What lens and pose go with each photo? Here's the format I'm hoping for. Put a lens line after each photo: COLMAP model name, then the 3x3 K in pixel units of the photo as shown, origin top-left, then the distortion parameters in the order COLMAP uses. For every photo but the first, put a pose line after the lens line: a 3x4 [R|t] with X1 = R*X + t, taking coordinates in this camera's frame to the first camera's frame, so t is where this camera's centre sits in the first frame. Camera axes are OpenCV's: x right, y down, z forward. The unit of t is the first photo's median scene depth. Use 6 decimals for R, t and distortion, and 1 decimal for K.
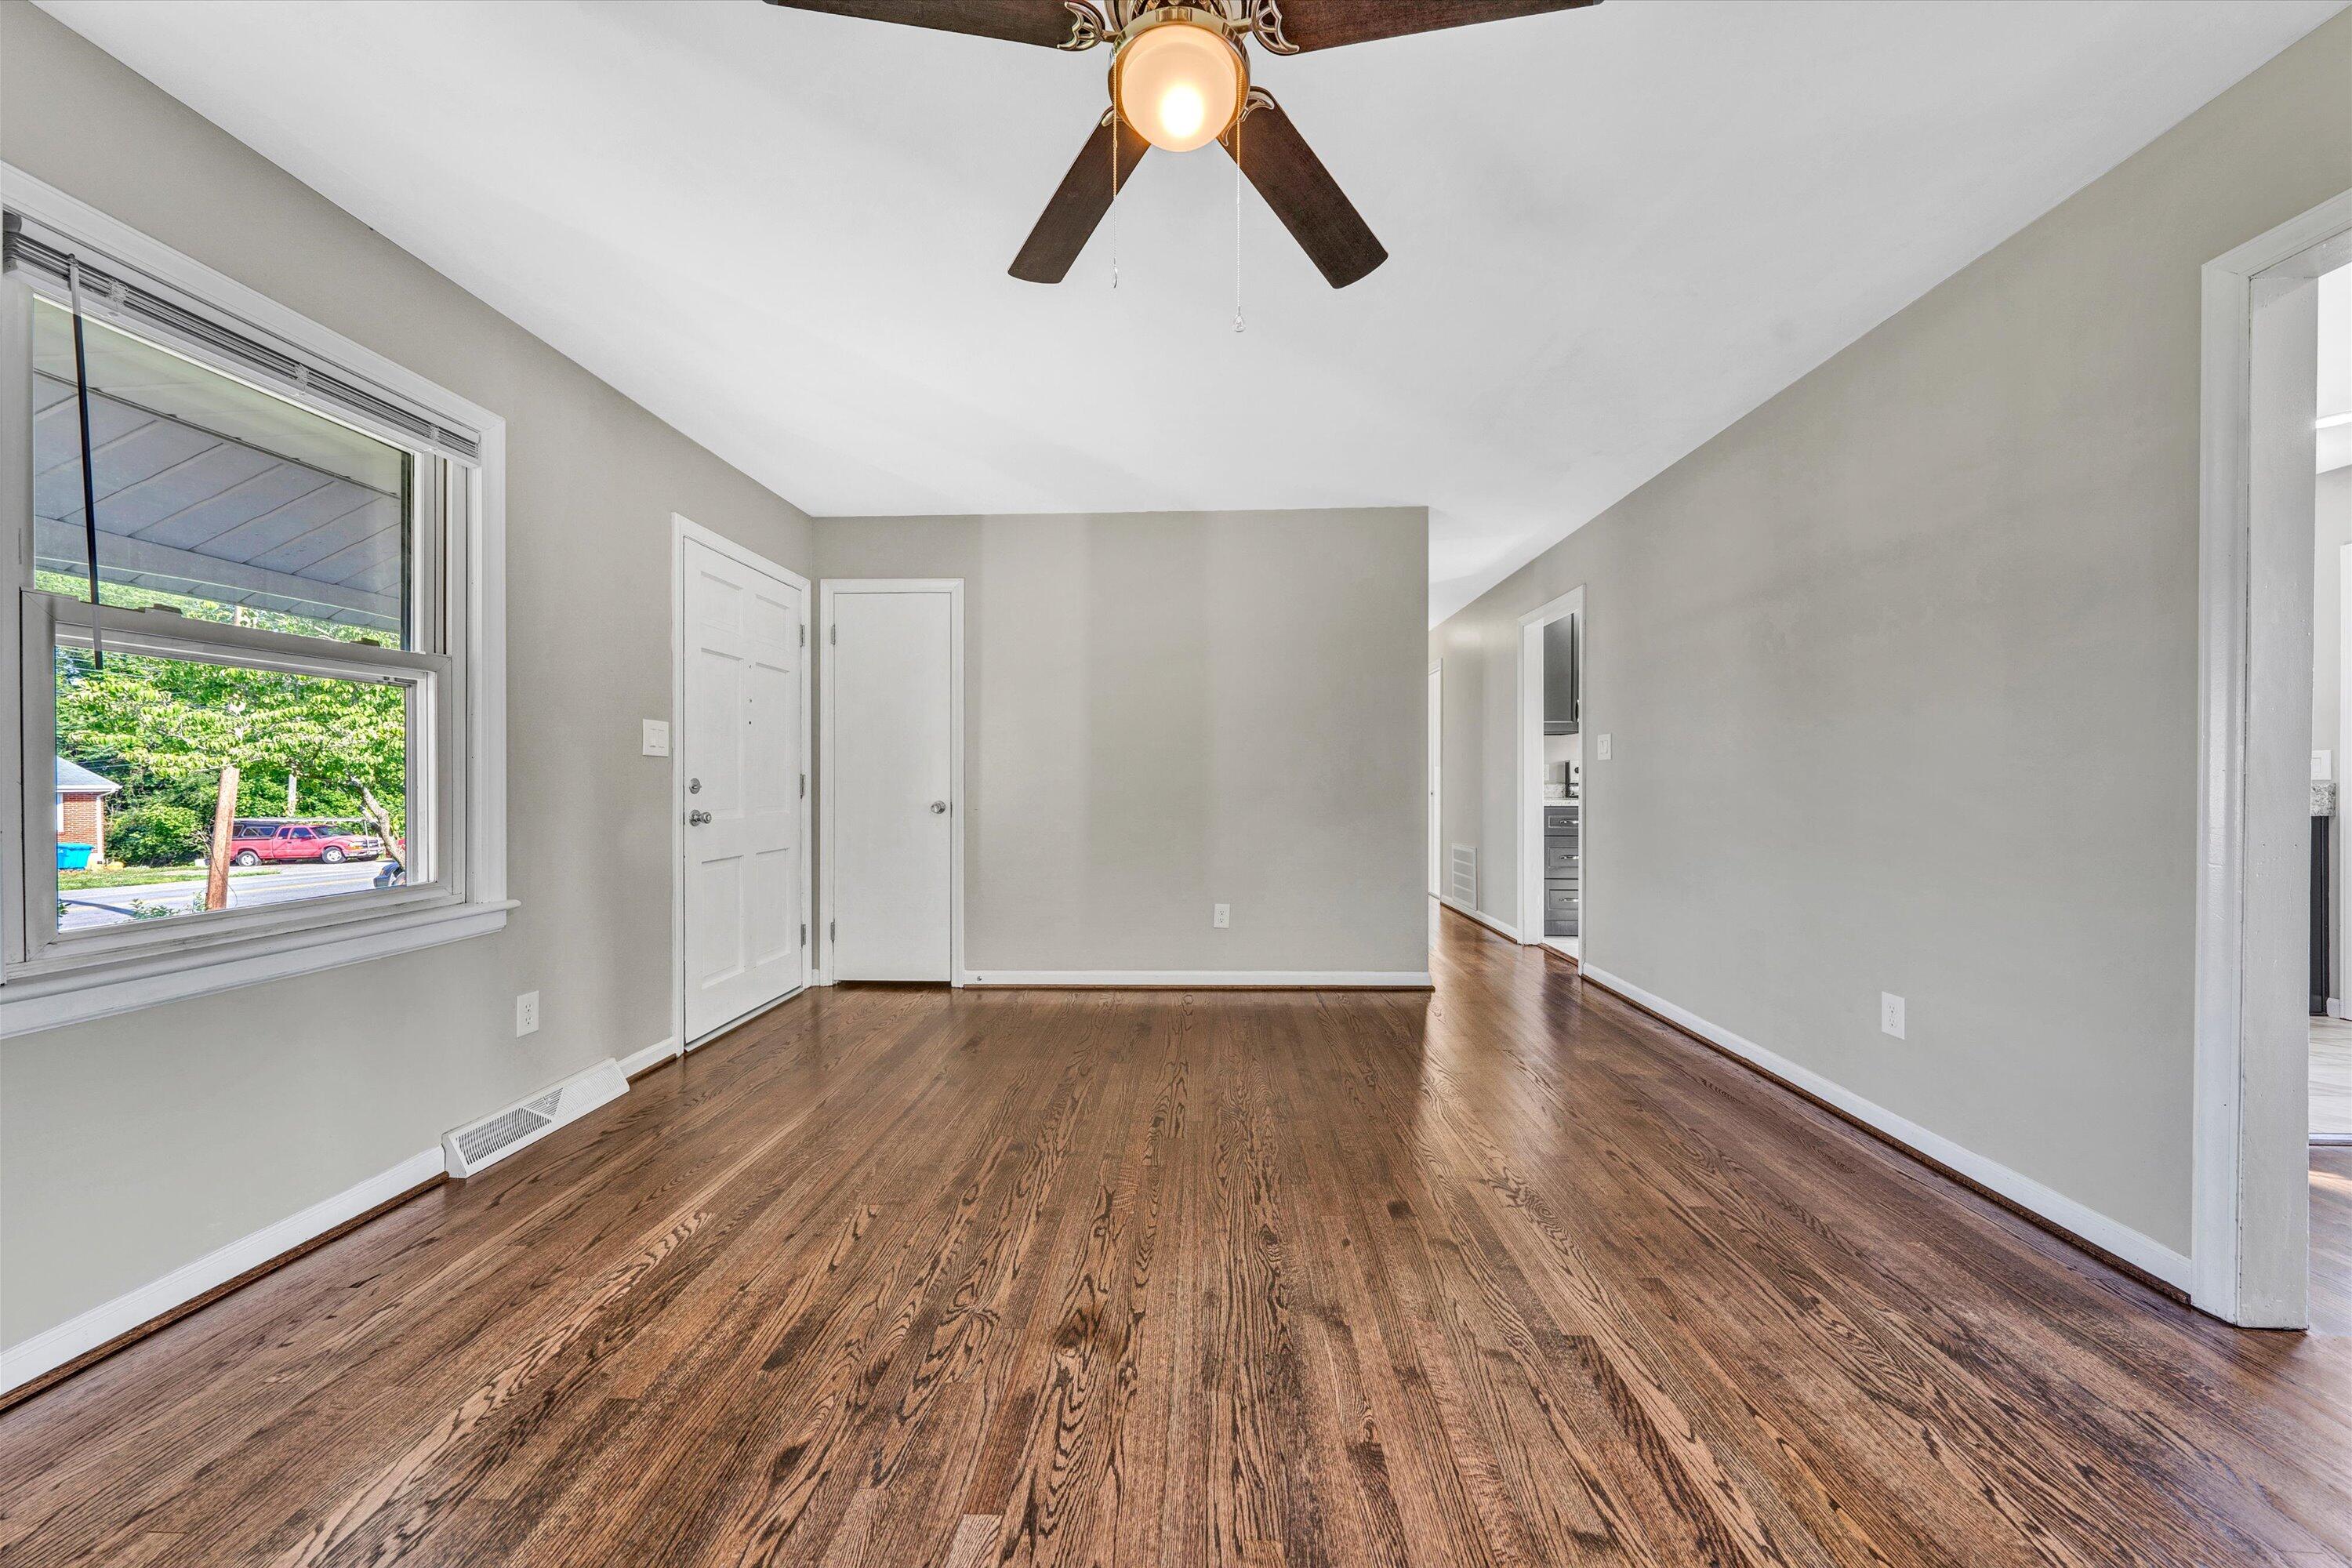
lens RADIAL K [[793.5, 0, 1181.1], [0, 793.5, 789.3], [0, 0, 1]] dist [-0.001352, -0.000085]
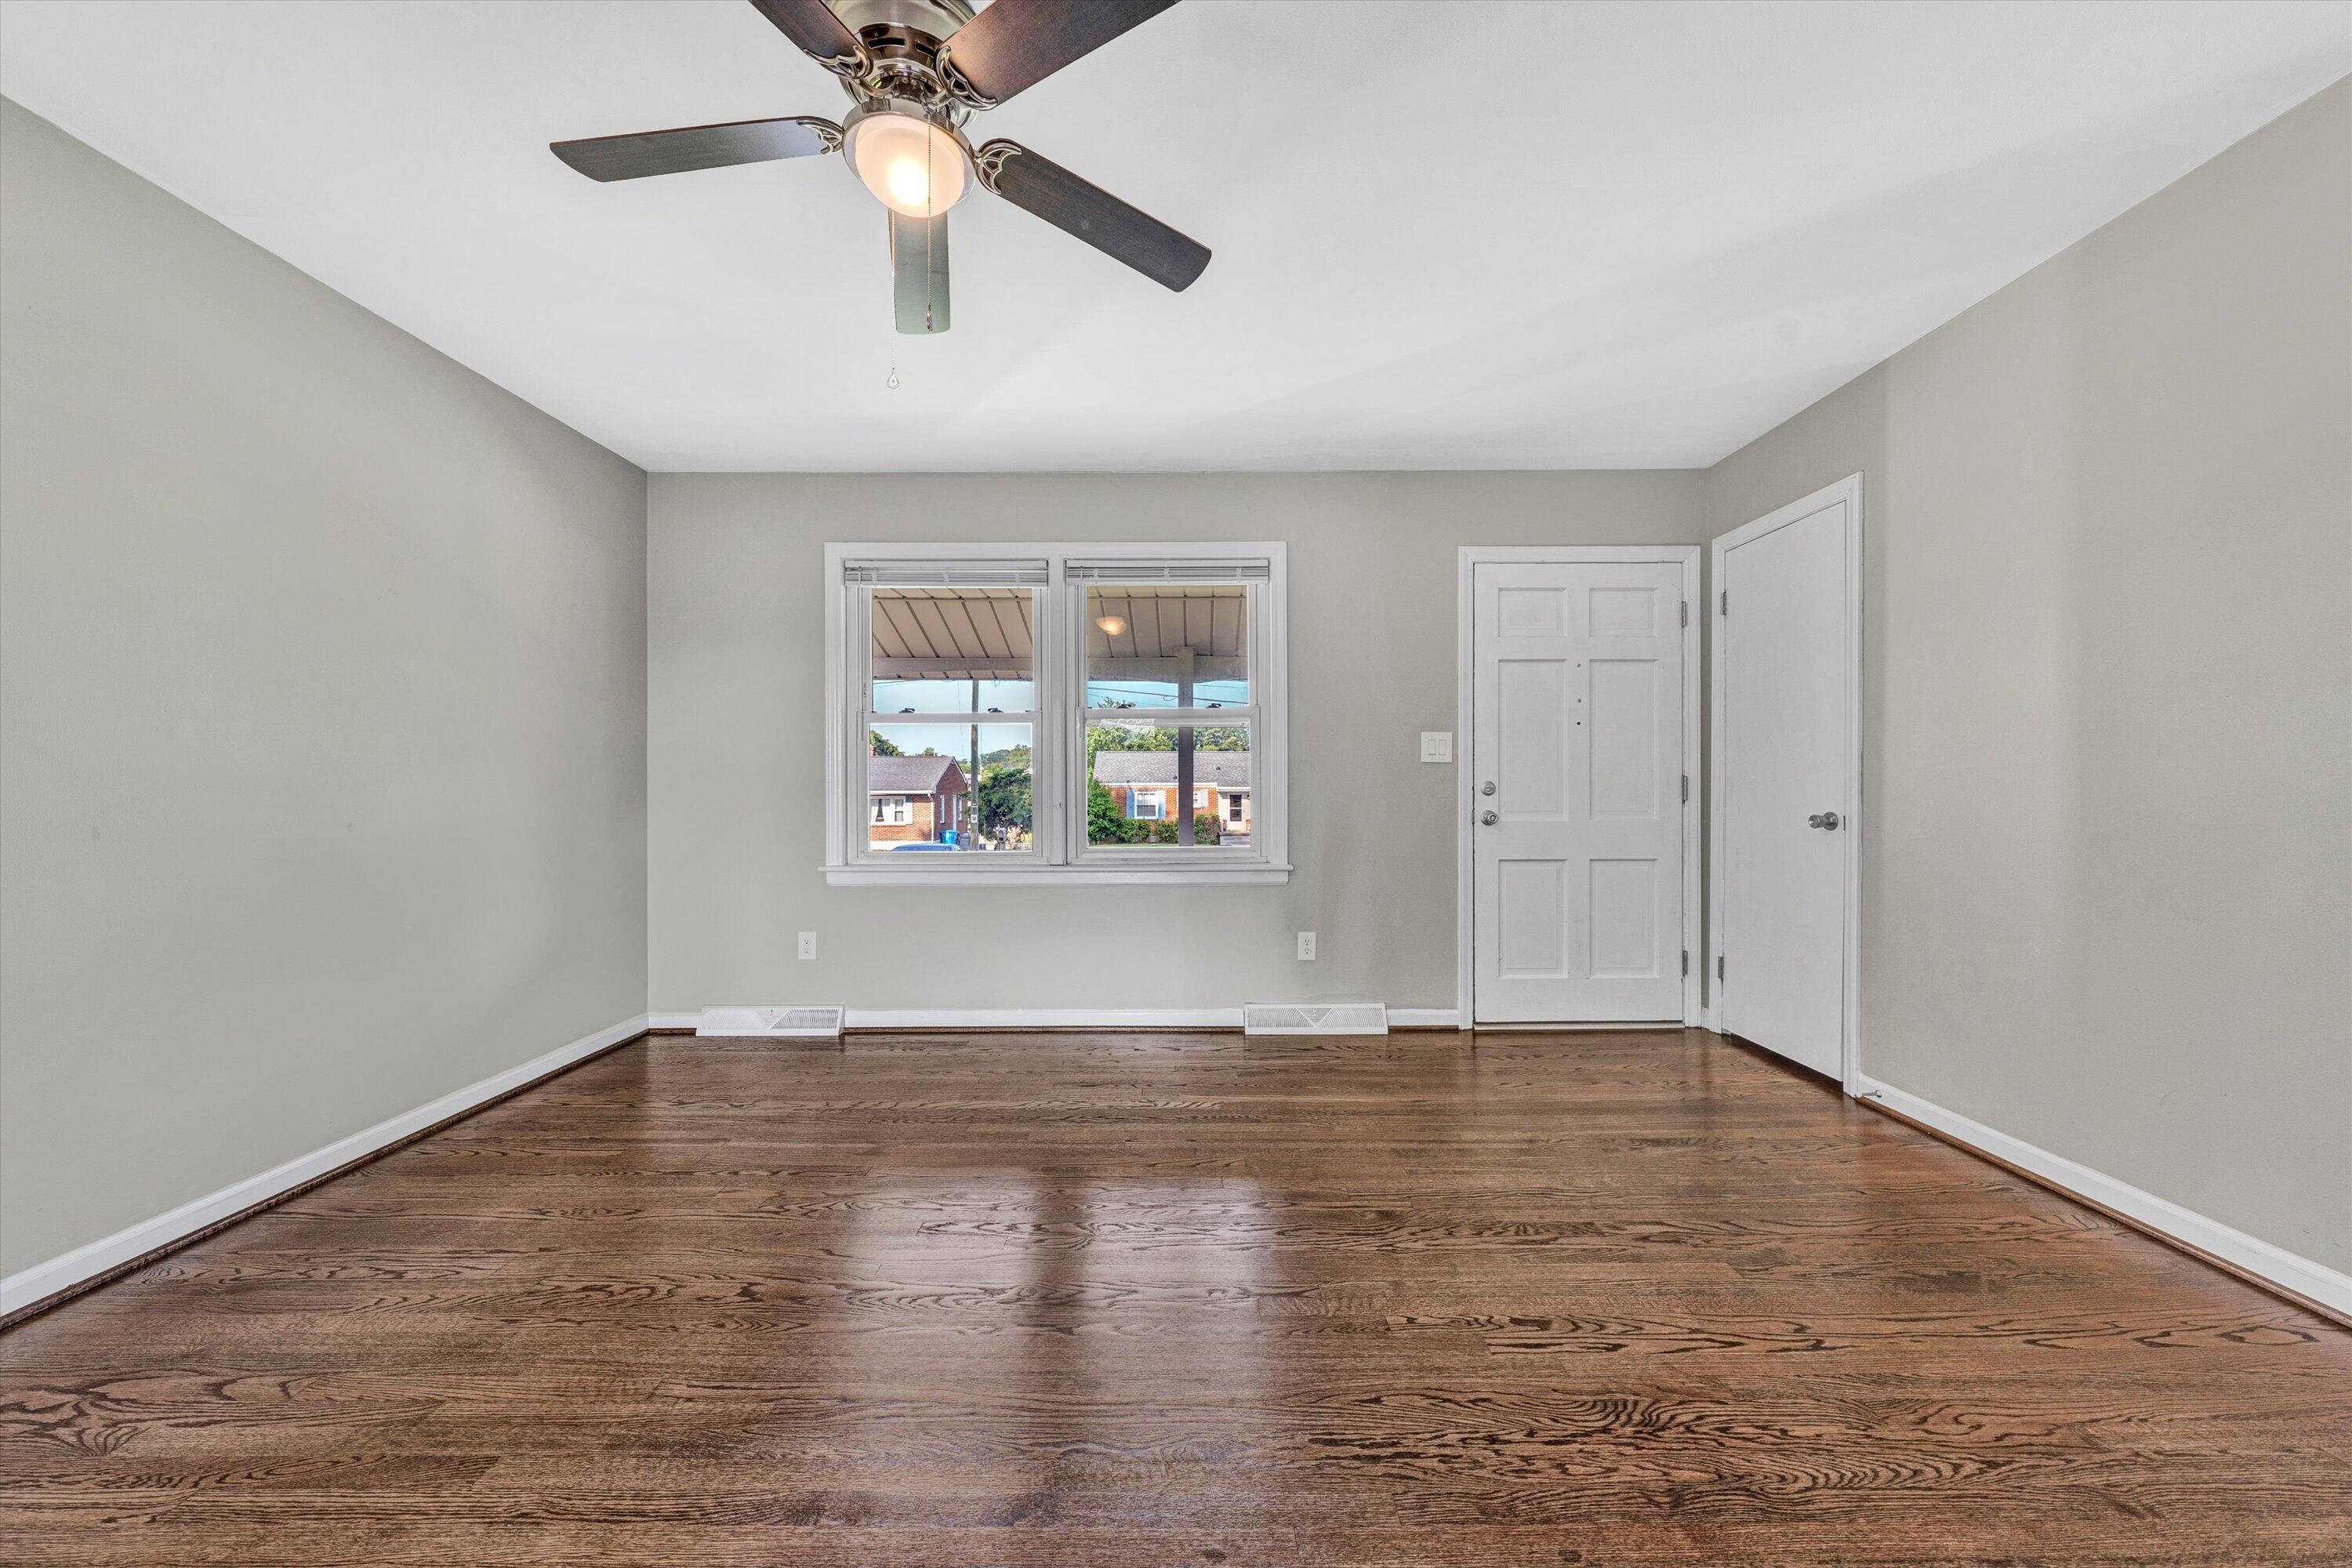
lens RADIAL K [[793.5, 0, 1181.1], [0, 793.5, 789.3], [0, 0, 1]] dist [-0.001352, -0.000085]
pose [[0.041489, 0.002423, -0.999136, 0.479349], [-0.007883, 0.999967, 0.002098, -0.002470], [0.999108, 0.007789, 0.041507, 0.567139]]
